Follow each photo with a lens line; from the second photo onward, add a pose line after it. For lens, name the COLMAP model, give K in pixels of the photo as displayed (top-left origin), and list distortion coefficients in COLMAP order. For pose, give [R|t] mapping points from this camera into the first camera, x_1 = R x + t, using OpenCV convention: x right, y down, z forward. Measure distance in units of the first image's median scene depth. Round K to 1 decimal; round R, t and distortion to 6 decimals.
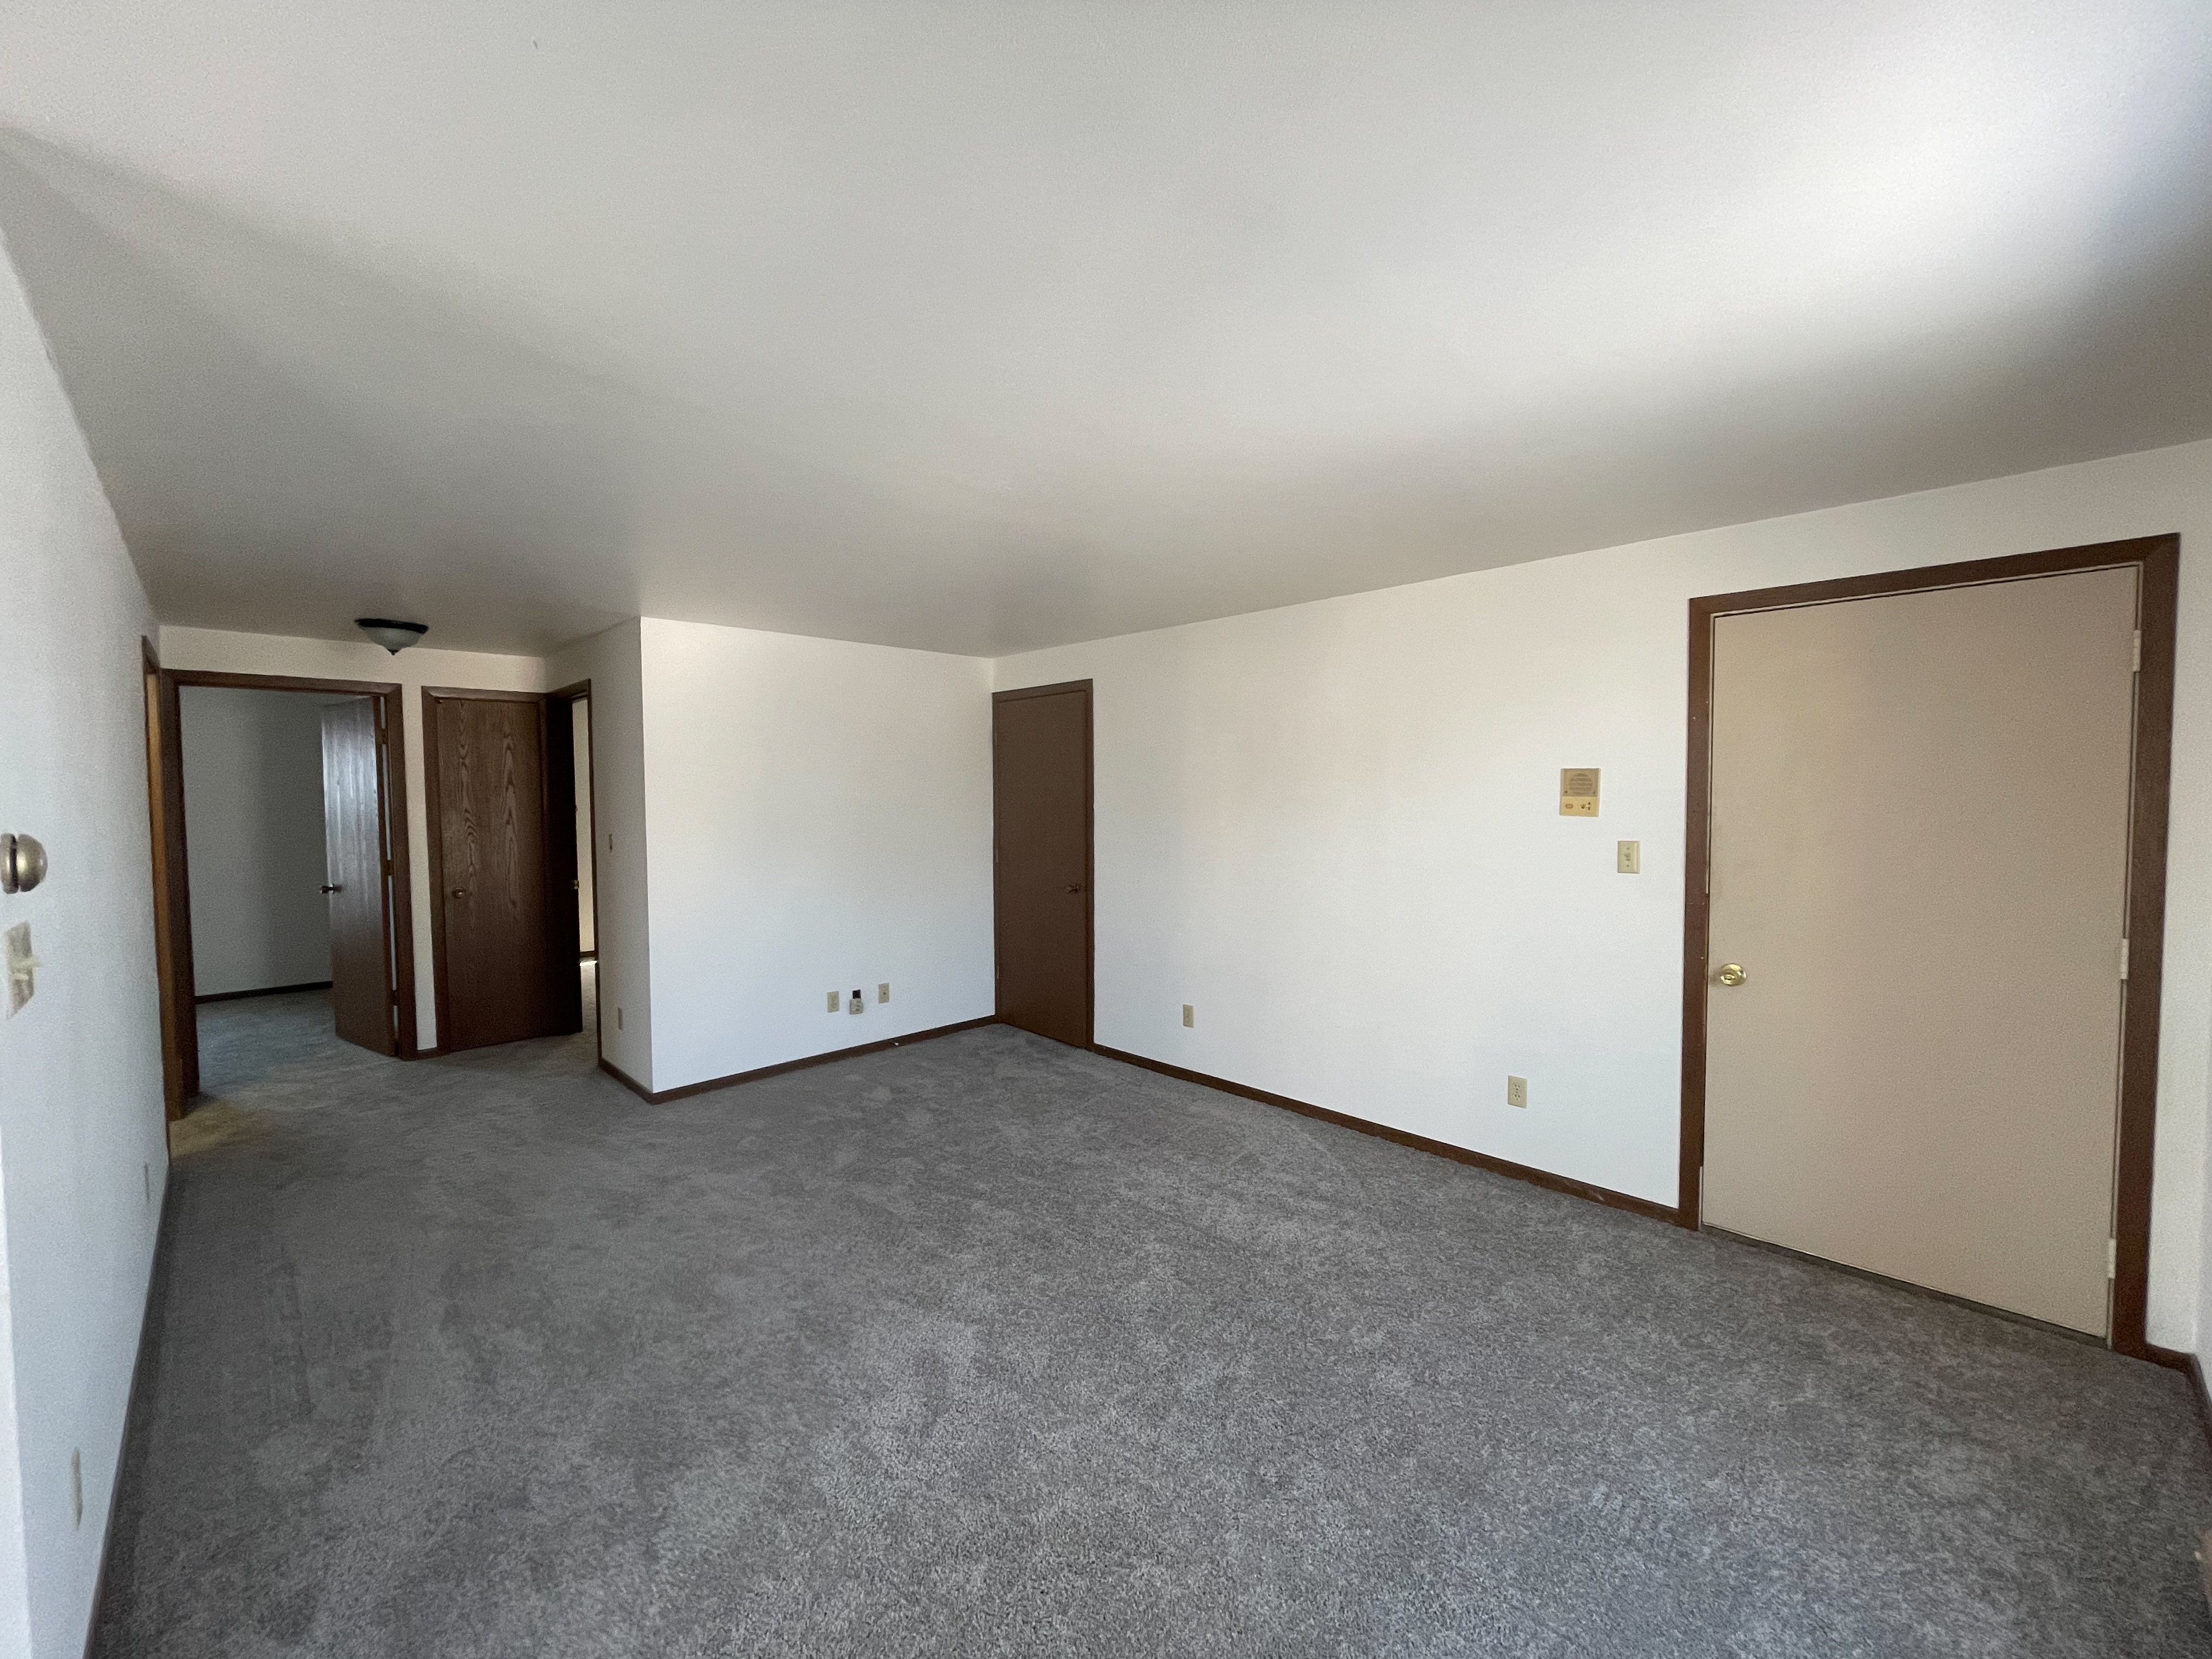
lens RADIAL K [[888.2, 0, 1114.5], [0, 888.2, 822.9], [0, 0, 1]] dist [-0.000366, -0.000894]
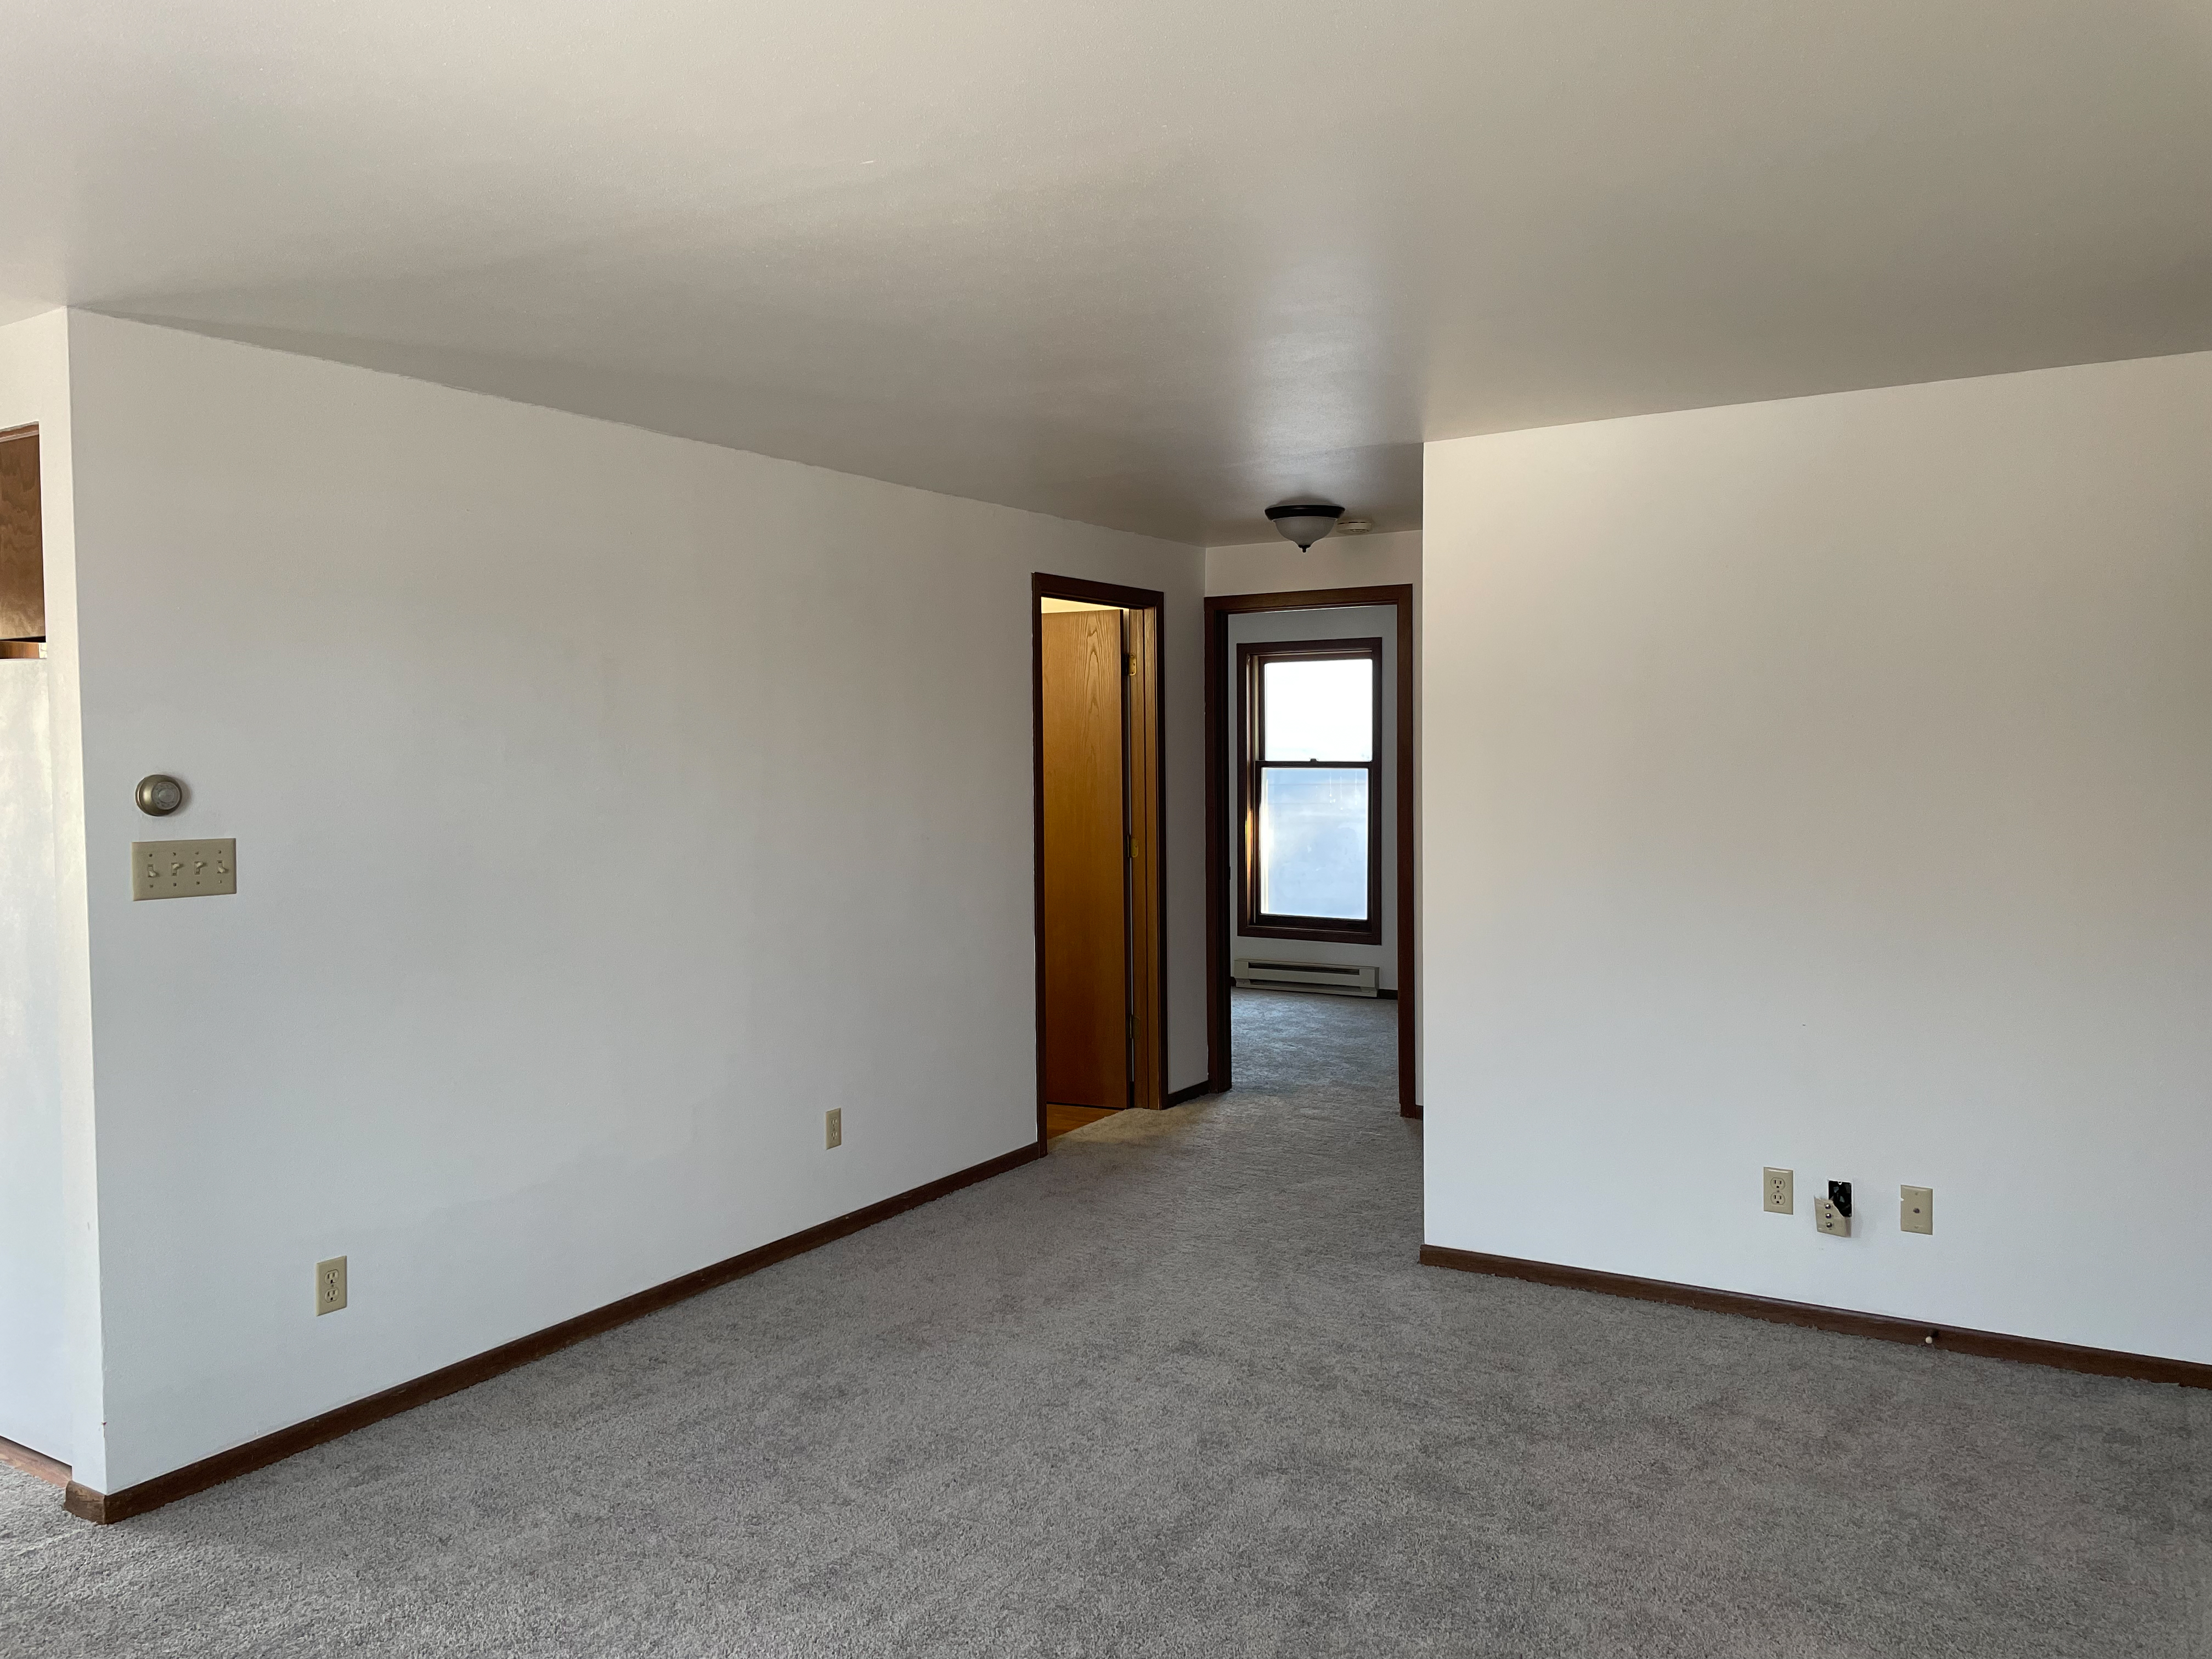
lens RADIAL K [[1653.4, 0, 1106.9], [0, 1653.4, 811.4], [0, 0, 1]] dist [0.064782, -0.078786]
pose [[0.255955, 0.044046, -0.965685, 0.496955], [-0.031320, 0.998815, 0.037256, -0.020578], [0.966181, 0.020709, 0.257031, 0.505994]]
